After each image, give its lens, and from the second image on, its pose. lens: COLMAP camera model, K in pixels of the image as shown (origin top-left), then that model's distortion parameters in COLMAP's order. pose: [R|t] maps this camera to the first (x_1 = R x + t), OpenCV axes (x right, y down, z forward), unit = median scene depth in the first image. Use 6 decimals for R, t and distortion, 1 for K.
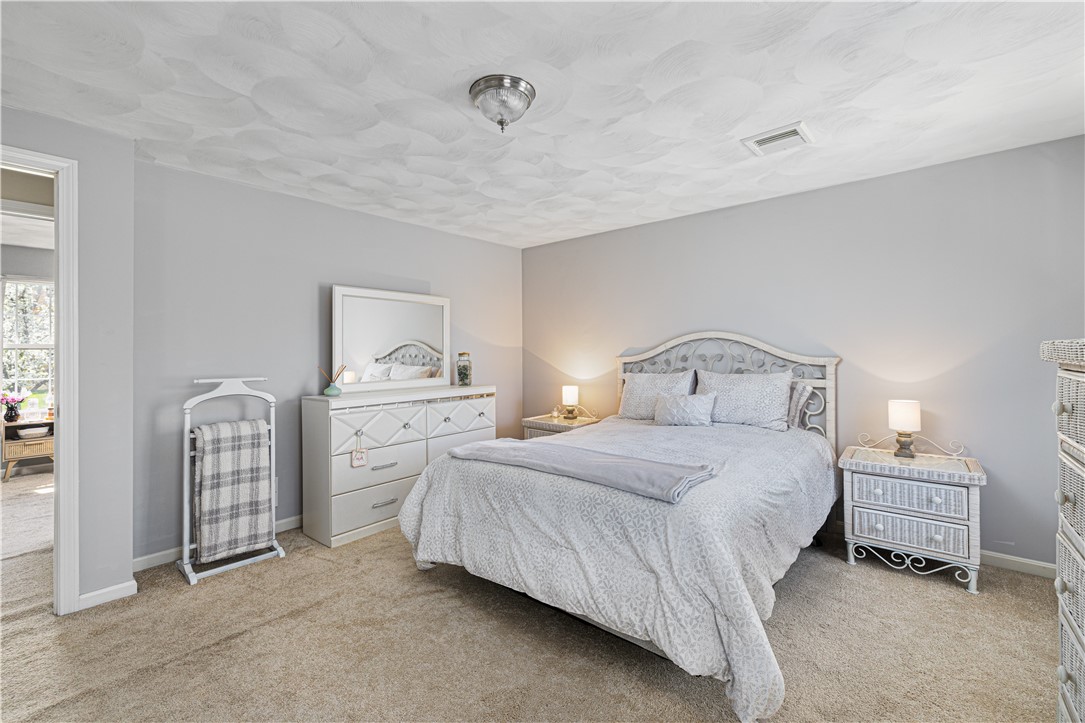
lens RADIAL K [[459.3, 0, 540.2], [0, 459.3, 353.9], [0, 0, 1]] dist [-0.001273, 0.000856]
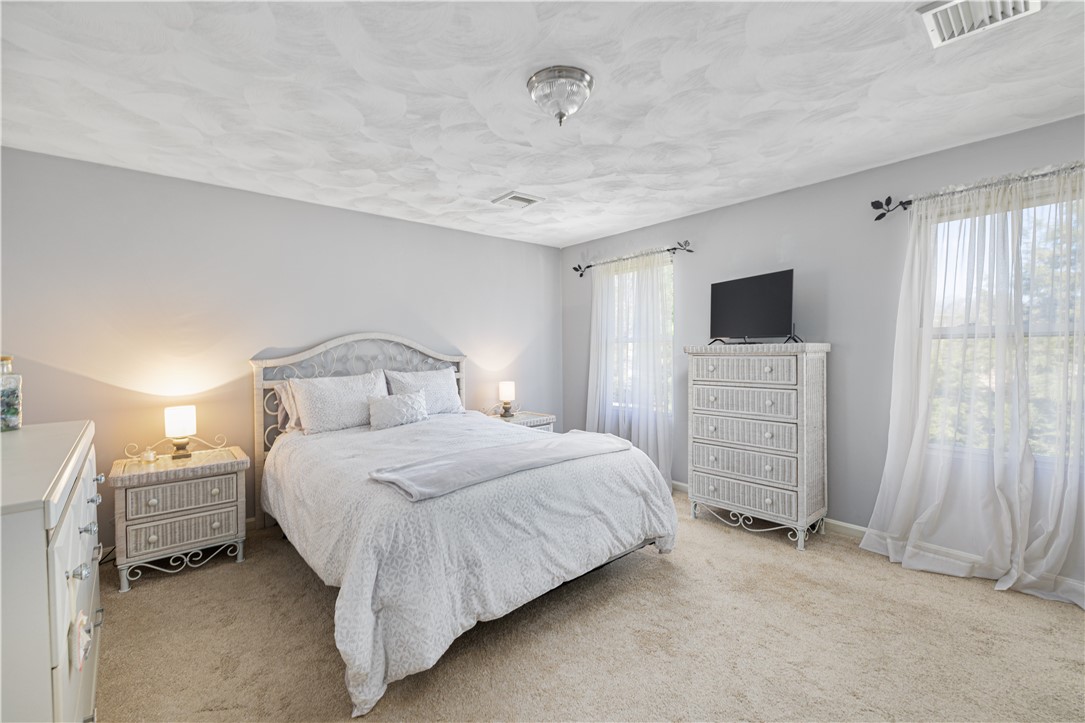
lens RADIAL K [[459.3, 0, 536.1], [0, 459.3, 357.3], [0, 0, 1]] dist [-0.001273, 0.000856]
pose [[0.172723, -0.012372, 0.984893, -0.416145], [0.011668, 0.999877, 0.010514, -0.000242], [-0.984901, 0.009675, 0.172846, 0.343068]]
